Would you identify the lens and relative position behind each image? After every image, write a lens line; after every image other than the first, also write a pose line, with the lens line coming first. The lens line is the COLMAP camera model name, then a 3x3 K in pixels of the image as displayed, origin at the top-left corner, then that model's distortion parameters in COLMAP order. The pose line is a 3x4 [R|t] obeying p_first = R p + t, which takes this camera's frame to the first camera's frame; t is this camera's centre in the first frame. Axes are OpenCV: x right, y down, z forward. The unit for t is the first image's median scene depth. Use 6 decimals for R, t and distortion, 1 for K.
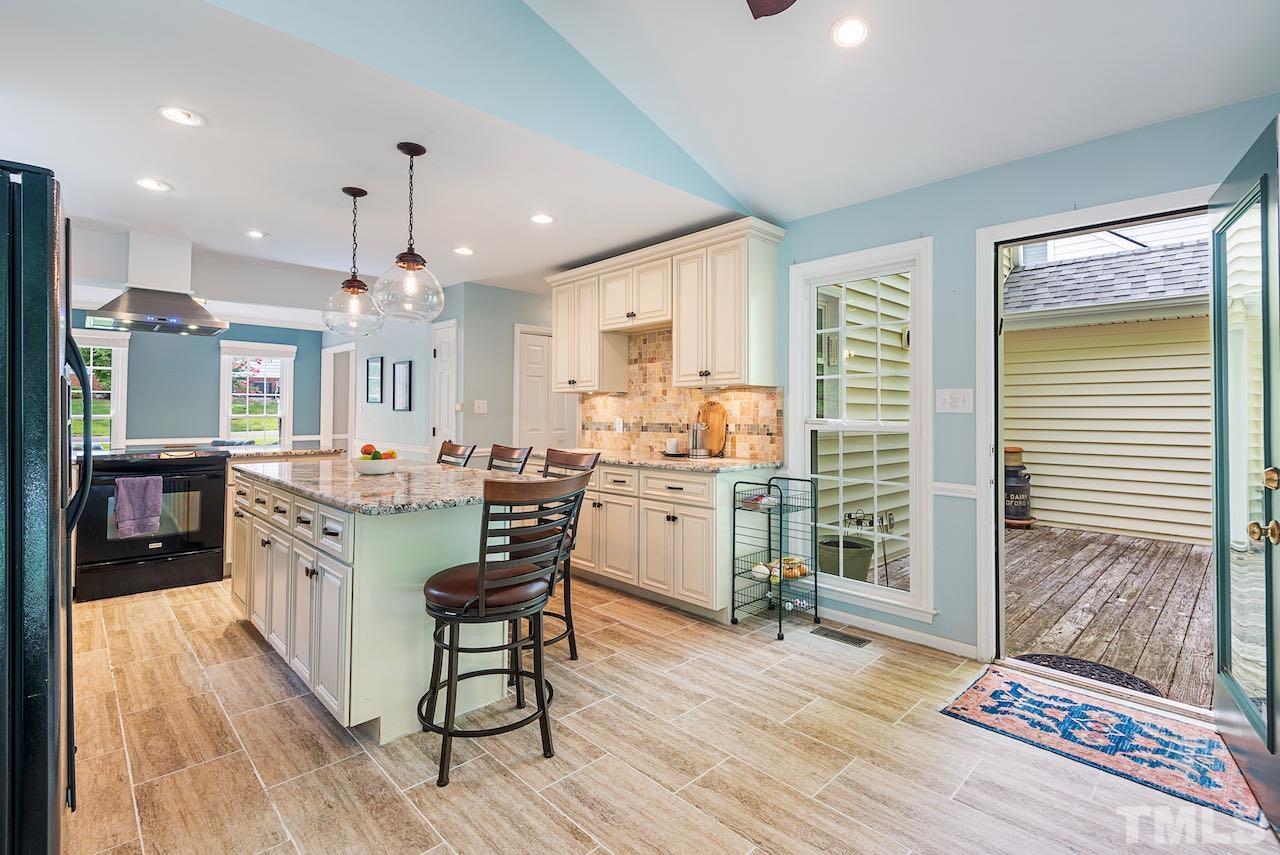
lens RADIAL K [[587.5, 0, 642.6], [0, 587.5, 399.2], [0, 0, 1]] dist [0.025115, -0.021382]
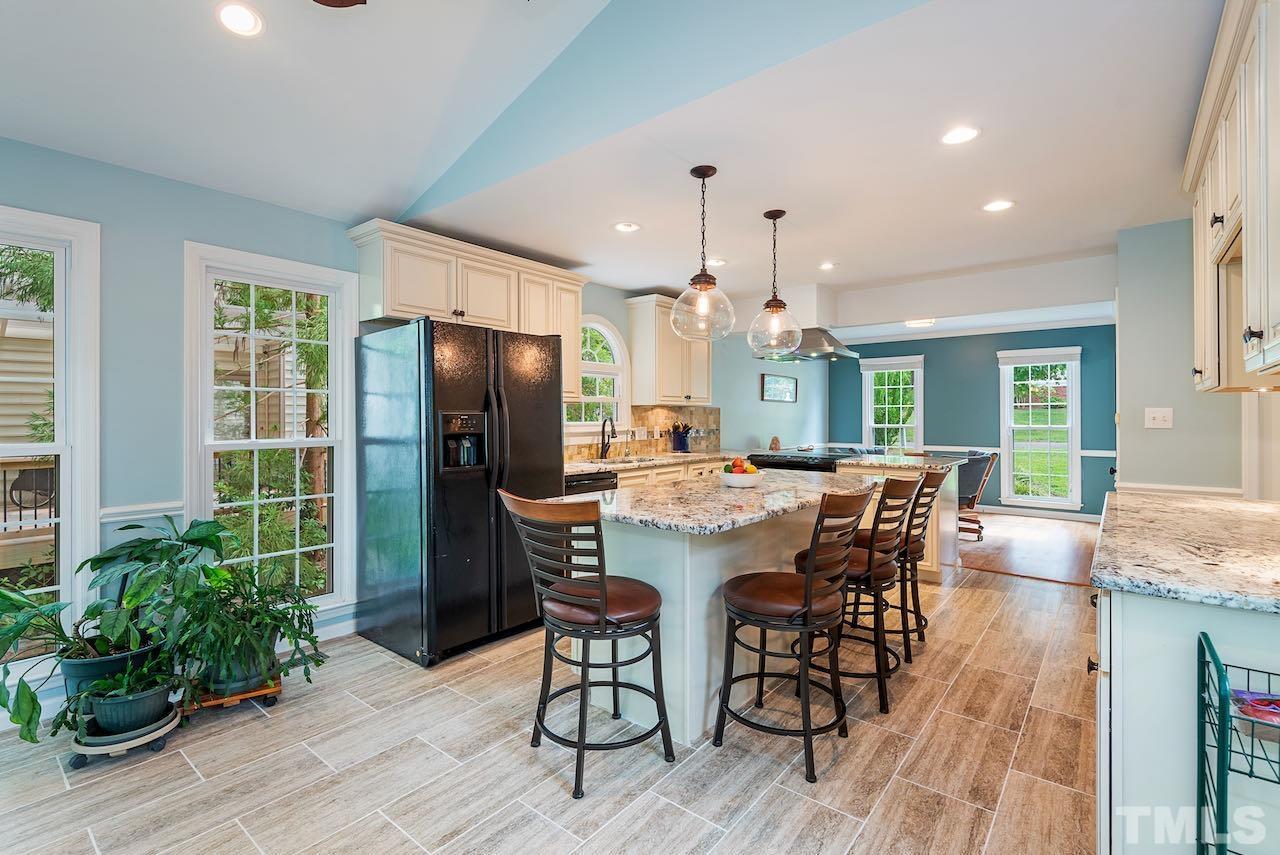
lens RADIAL K [[581.7, 0, 634.9], [0, 581.7, 410.9], [0, 0, 1]] dist [0.028000, -0.028460]
pose [[0.102602, -0.013691, -0.994628, 0.409119], [0.021566, 0.999701, -0.011536, 0.000014], [0.994489, -0.020266, 0.102867, 0.521852]]
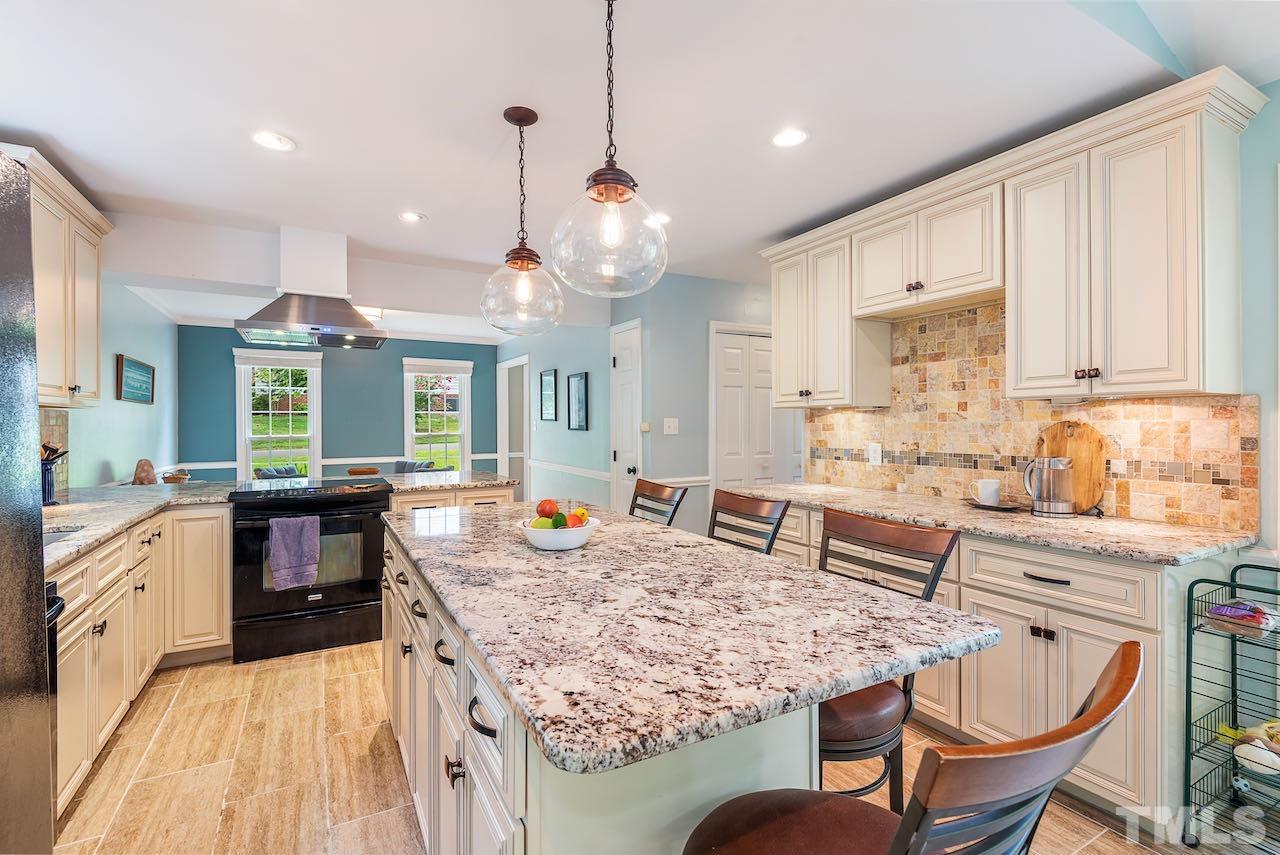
lens RADIAL K [[577.2, 0, 640.0], [0, 577.2, 427.5], [0, 0, 1]] dist [0.037383, -0.029152]
pose [[0.964847, -0.005219, -0.262760, -0.153002], [0.013590, 0.999456, 0.030051, -0.013689], [0.262460, -0.032565, 0.964393, 0.321323]]
